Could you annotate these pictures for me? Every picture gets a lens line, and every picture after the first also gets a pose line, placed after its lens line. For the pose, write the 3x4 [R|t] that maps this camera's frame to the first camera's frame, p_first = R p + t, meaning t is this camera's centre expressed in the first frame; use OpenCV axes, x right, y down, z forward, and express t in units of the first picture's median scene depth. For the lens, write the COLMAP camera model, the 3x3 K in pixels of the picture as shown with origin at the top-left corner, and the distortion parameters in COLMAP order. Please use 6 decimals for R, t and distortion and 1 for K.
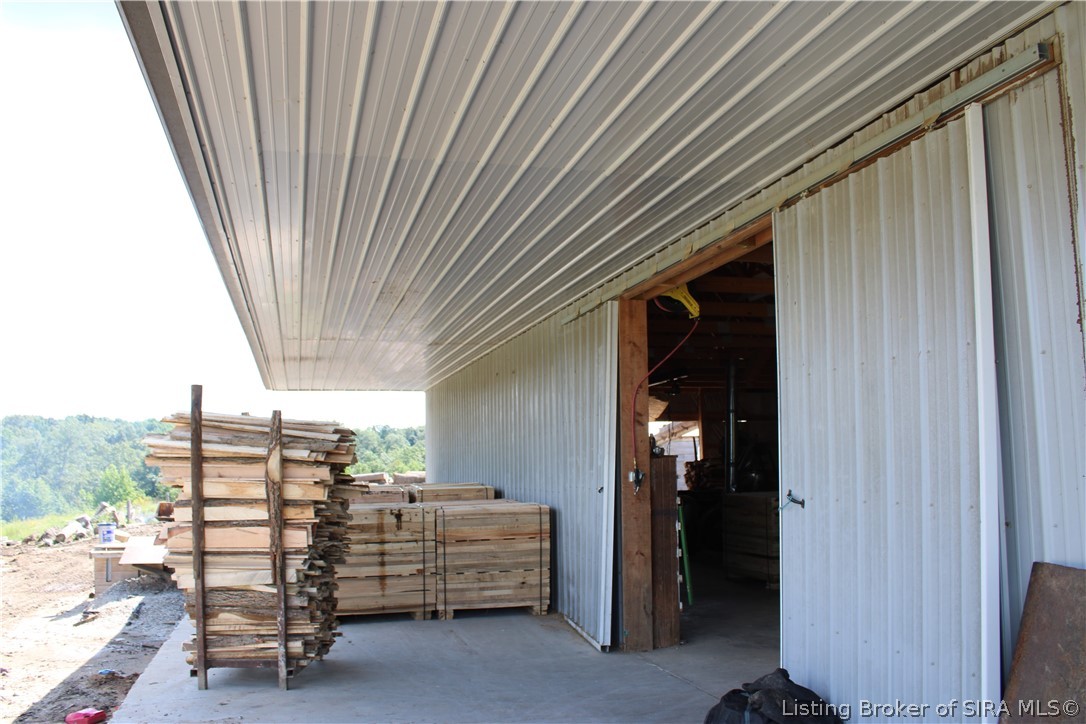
lens RADIAL K [[910.6, 0, 539.8], [0, 910.6, 367.0], [0, 0, 1]] dist [-0.174144, 0.171979]
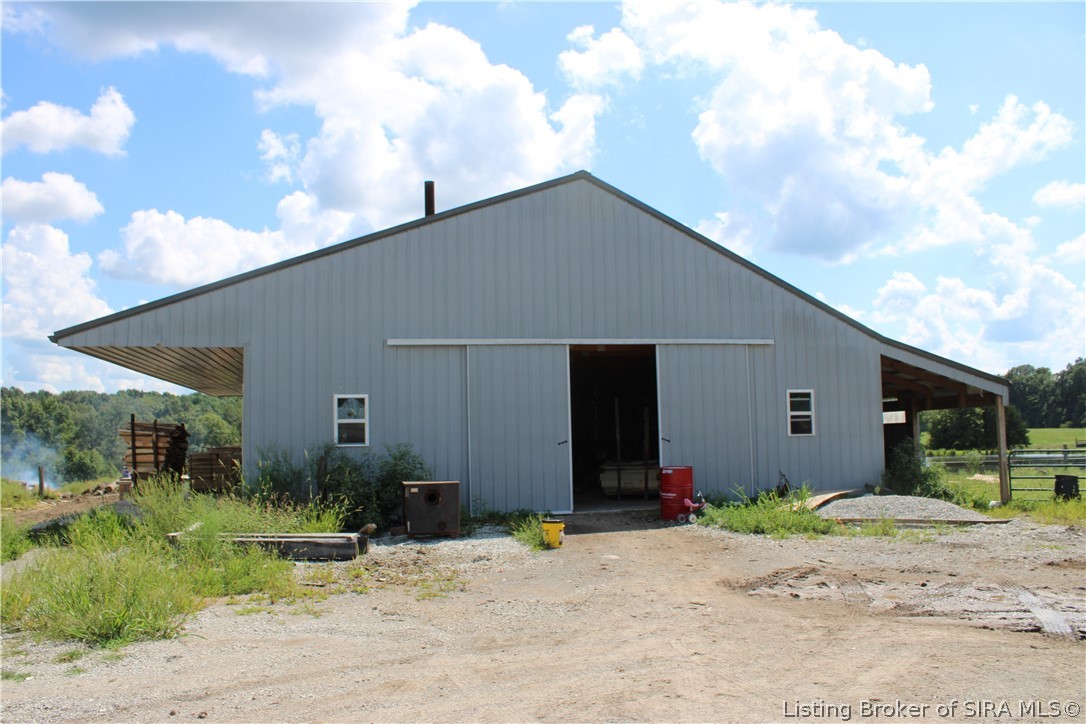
lens RADIAL K [[910.6, 0, 539.8], [0, 910.6, 367.0], [0, 0, 1]] dist [-0.174144, 0.171979]
pose [[0.998754, -0.009377, -0.049012, 0.090106], [0.011063, 0.999352, 0.034243, -0.017328], [0.048659, -0.034742, 0.998211, -0.154729]]
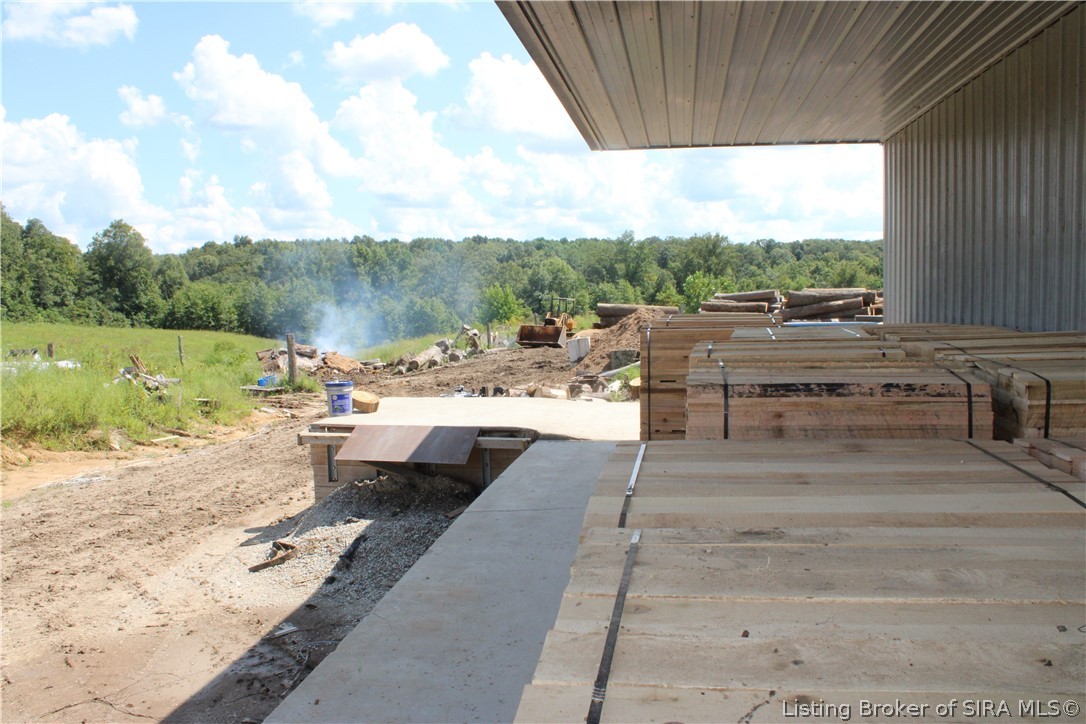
lens RADIAL K [[910.6, 0, 539.8], [0, 910.6, 367.0], [0, 0, 1]] dist [-0.174144, 0.171979]
pose [[0.914293, 0.034729, -0.403562, -0.019518], [0.047520, 0.980241, 0.192014, 0.009360], [0.402257, -0.194734, 0.894577, 0.087775]]
